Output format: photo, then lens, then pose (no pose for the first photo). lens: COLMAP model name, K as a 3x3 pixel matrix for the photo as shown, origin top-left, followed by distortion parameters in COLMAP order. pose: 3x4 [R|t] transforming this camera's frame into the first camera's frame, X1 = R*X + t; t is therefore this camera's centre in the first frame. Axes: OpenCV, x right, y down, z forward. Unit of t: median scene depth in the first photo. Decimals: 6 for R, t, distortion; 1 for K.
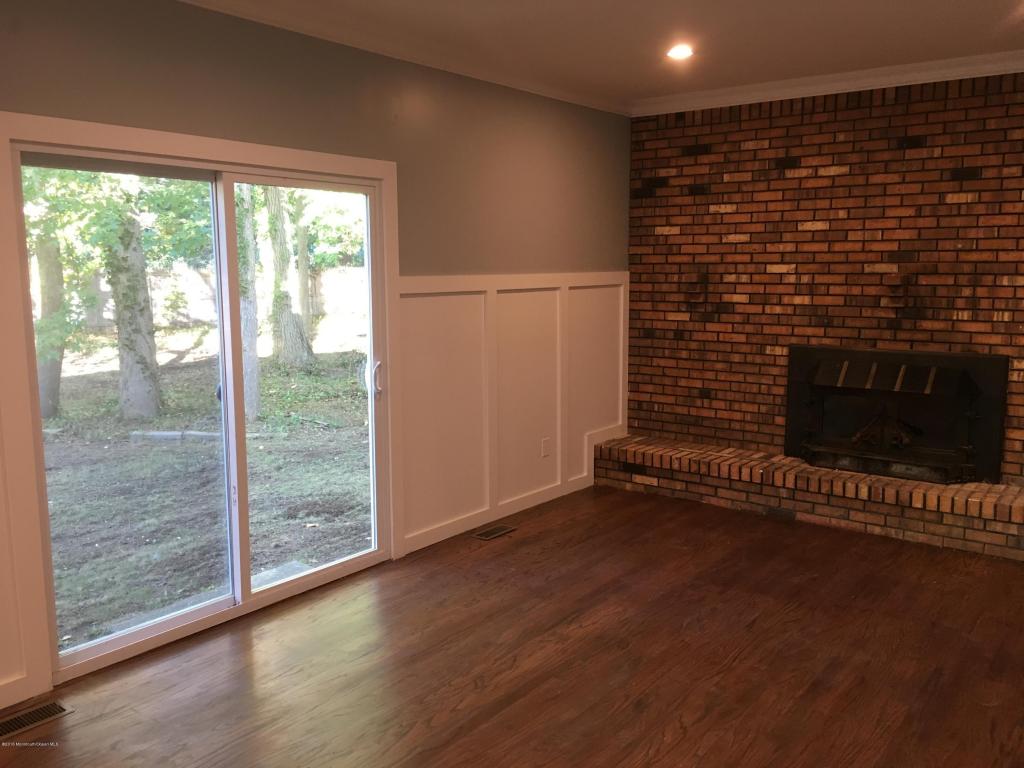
lens RADIAL K [[865.1, 0, 511.9], [0, 865.1, 384.4], [0, 0, 1]] dist [0.042875, -0.051062]
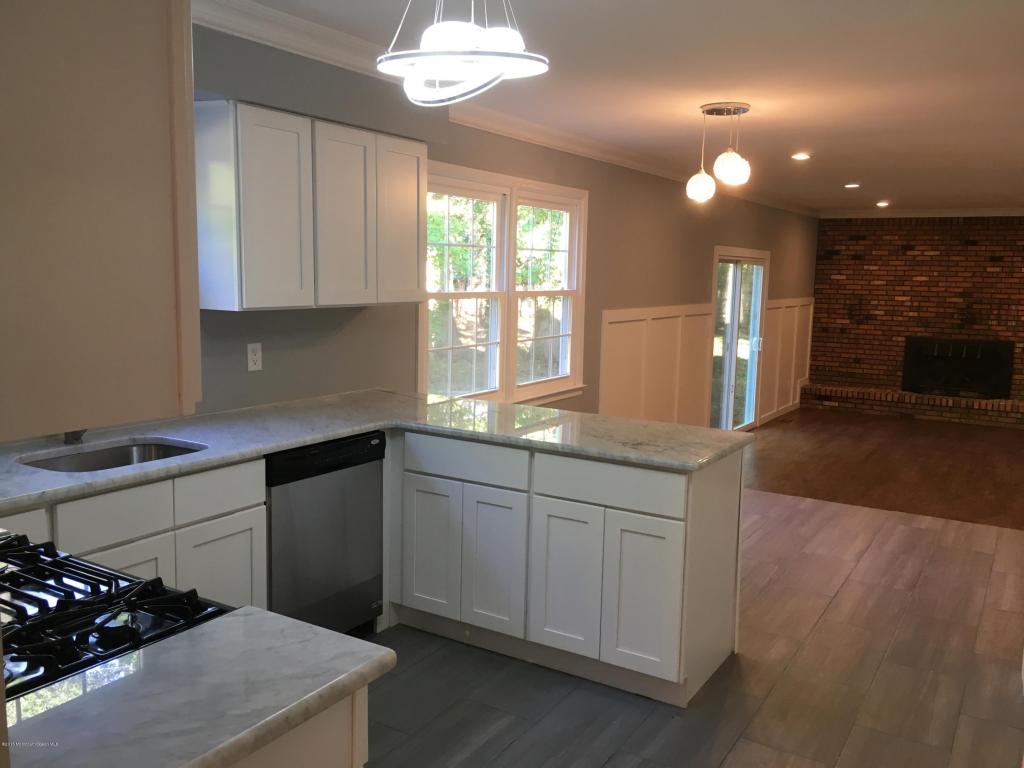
lens RADIAL K [[865.1, 0, 513.0], [0, 865.1, 383.8], [0, 0, 1]] dist [0.042875, -0.051062]
pose [[0.995062, 0.012594, 0.098454, -0.820936], [-0.011646, 0.999880, -0.010205, 0.101212], [-0.098571, 0.009008, 0.995089, -0.968836]]
